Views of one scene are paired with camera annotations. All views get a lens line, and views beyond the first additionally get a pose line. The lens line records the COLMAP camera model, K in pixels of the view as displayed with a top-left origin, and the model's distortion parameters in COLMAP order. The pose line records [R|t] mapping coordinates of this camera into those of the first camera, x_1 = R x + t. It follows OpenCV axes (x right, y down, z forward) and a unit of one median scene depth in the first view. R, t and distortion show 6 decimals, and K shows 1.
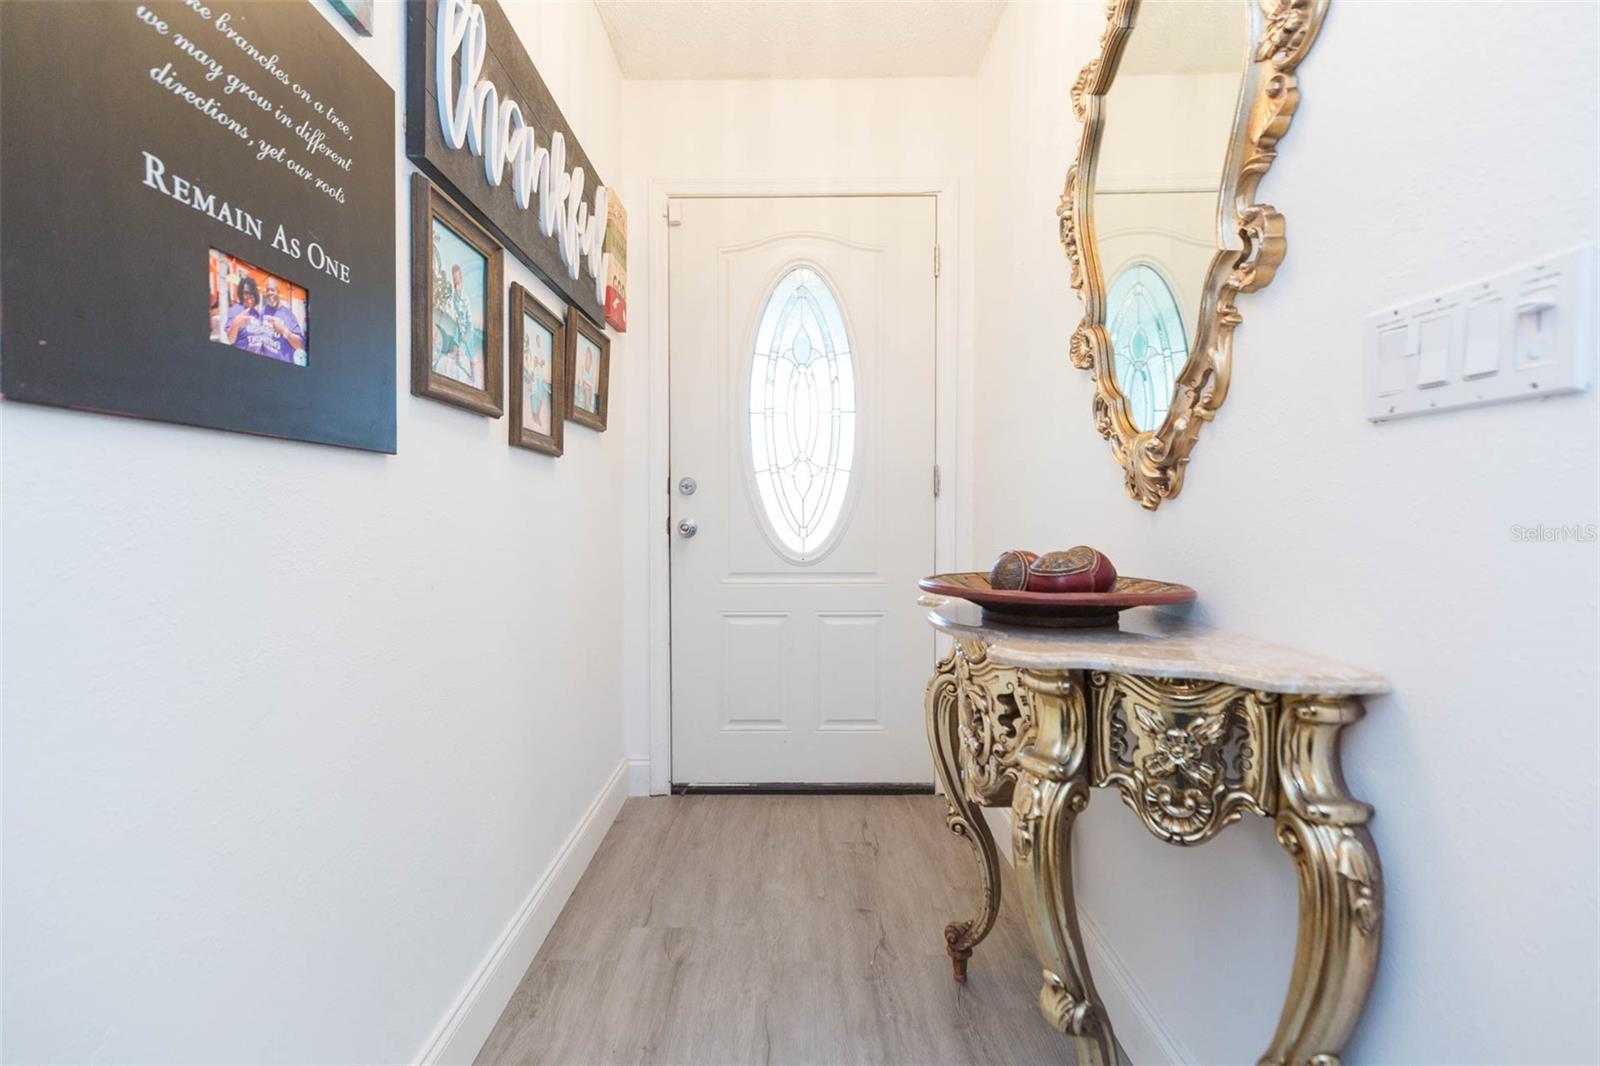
lens RADIAL K [[726.4, 0, 792.3], [0, 726.4, 523.4], [0, 0, 1]] dist [0.002699, -0.000901]
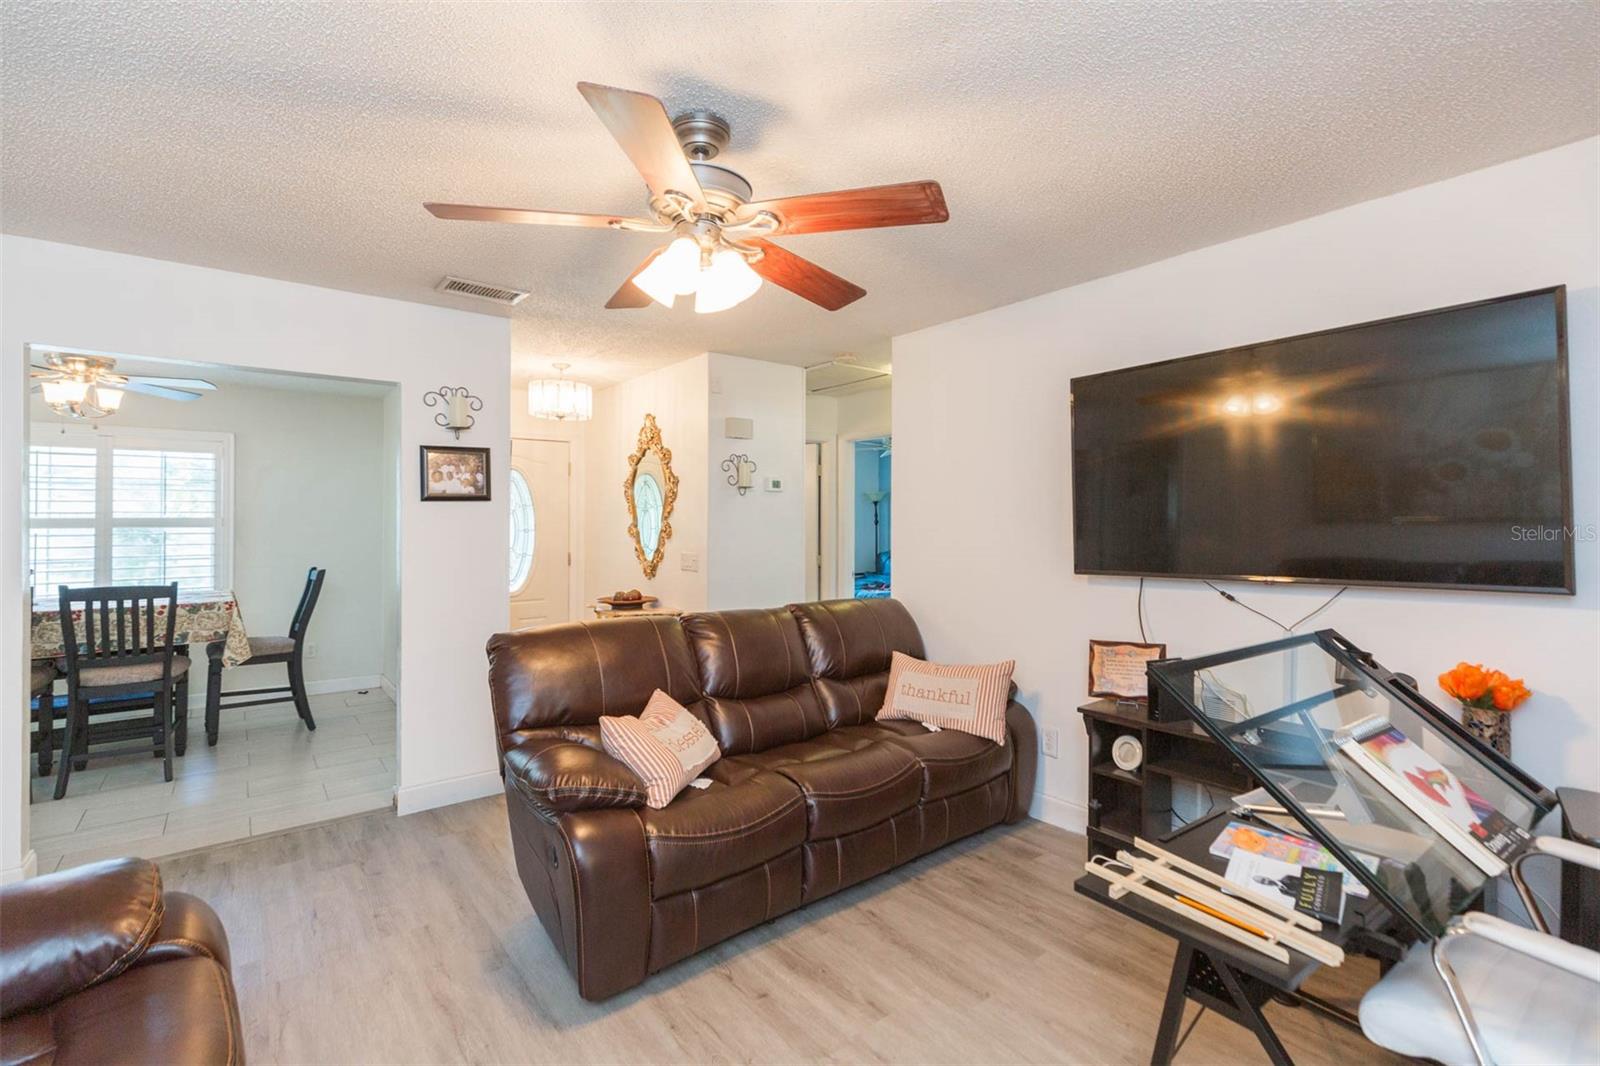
lens RADIAL K [[726.4, 0, 820.0], [0, 726.4, 532.6], [0, 0, 1]] dist [0.002699, -0.000901]
pose [[0.778299, -0.005502, 0.627870, -1.469798], [0.008212, 0.999965, -0.001417, -0.296655], [-0.627841, 0.006259, 0.778317, -3.090873]]
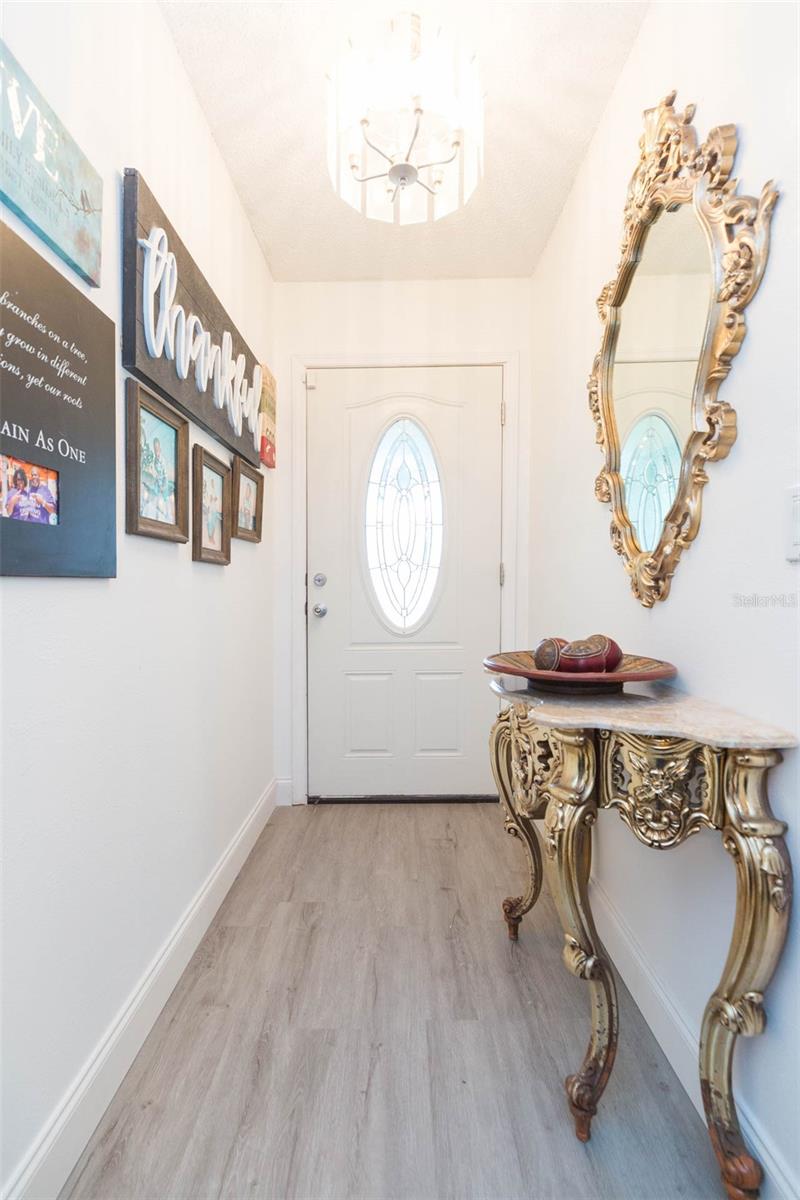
lens RADIAL K [[544.8, 0, 404.7], [0, 544.8, 597.5], [0, 0, 1]] dist [0.002699, -0.000901]
pose [[0.999935, 0.003064, 0.011002, 0.008575], [-0.003140, 0.999971, 0.006904, -0.047613], [-0.010981, -0.006938, 0.999916, -0.058682]]
